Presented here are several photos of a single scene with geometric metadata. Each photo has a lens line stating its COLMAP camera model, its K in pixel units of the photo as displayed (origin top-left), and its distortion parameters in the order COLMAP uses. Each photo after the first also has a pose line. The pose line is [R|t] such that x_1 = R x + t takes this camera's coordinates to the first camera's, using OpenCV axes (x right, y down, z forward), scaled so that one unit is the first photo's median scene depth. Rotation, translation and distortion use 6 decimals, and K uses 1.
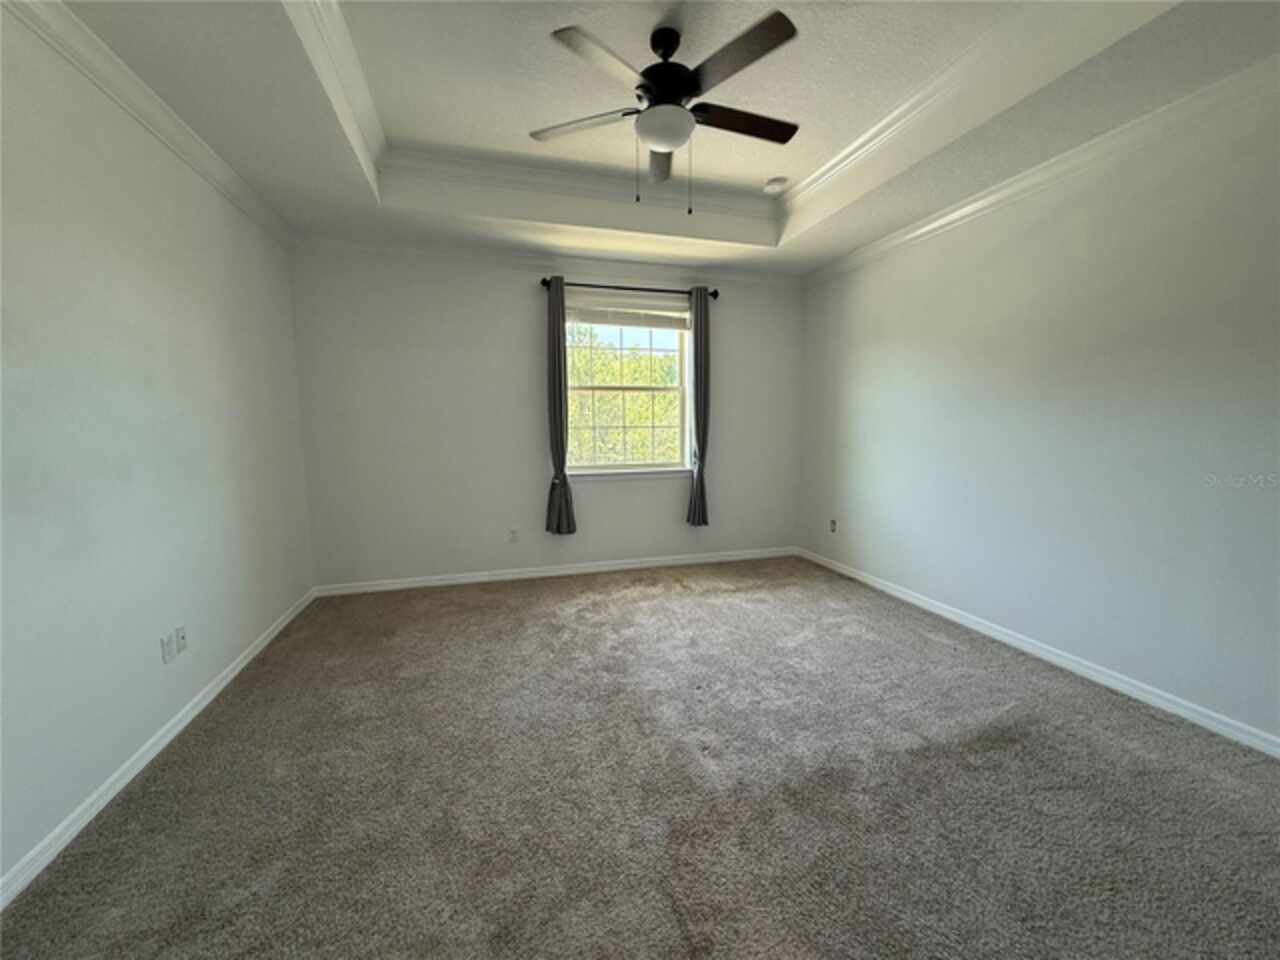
lens RADIAL K [[516.4, 0, 641.7], [0, 516.4, 476.1], [0, 0, 1]] dist [0.001172, -0.000146]
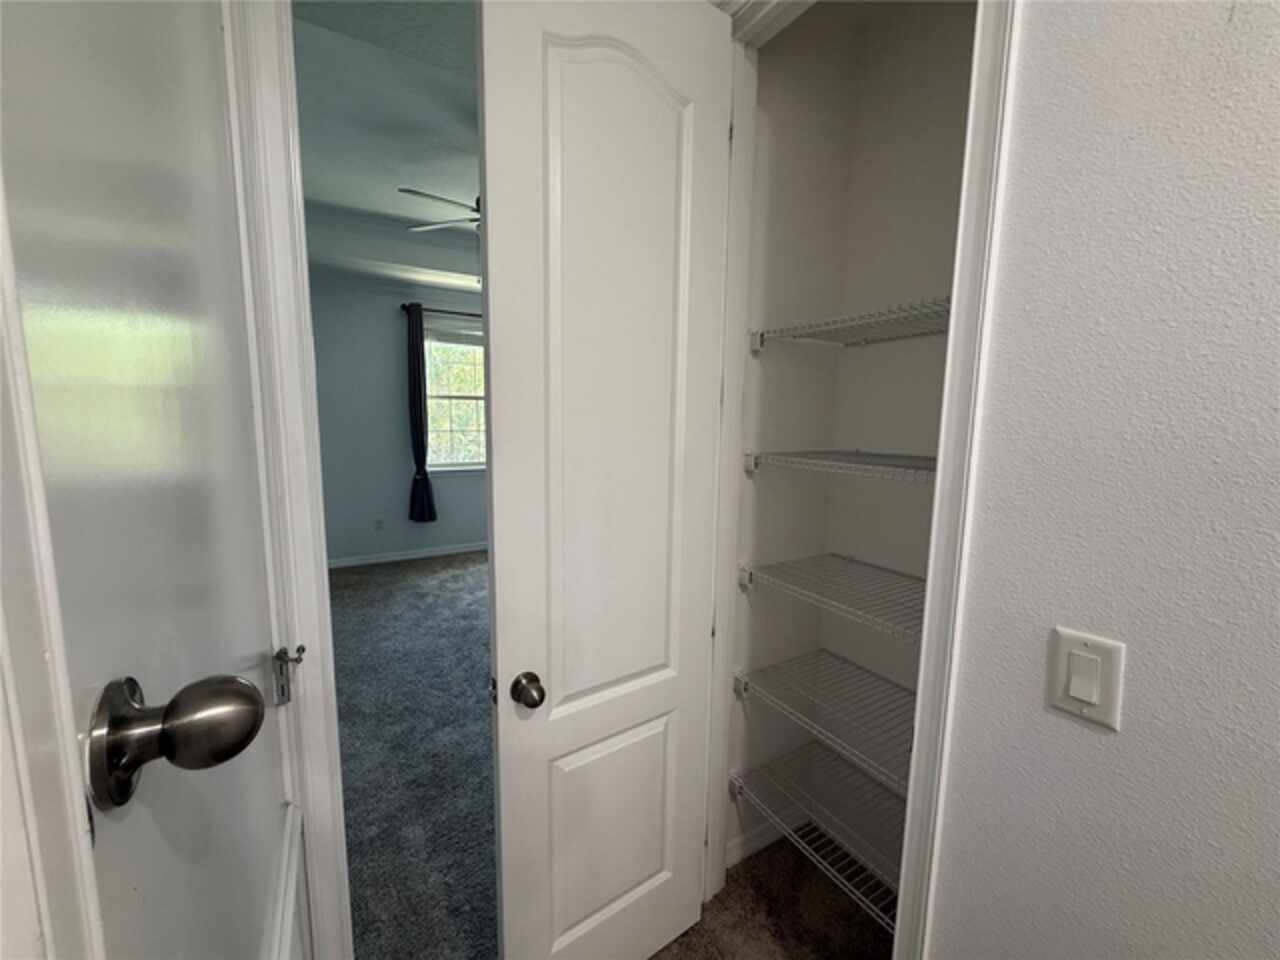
lens RADIAL K [[516.4, 0, 641.7], [0, 516.4, 476.1], [0, 0, 1]] dist [0.001172, -0.000146]
pose [[0.967585, -0.014076, 0.252155, 0.039250], [0.009237, 0.999750, 0.020362, -0.013836], [-0.252378, -0.017372, 0.967473, -0.336471]]
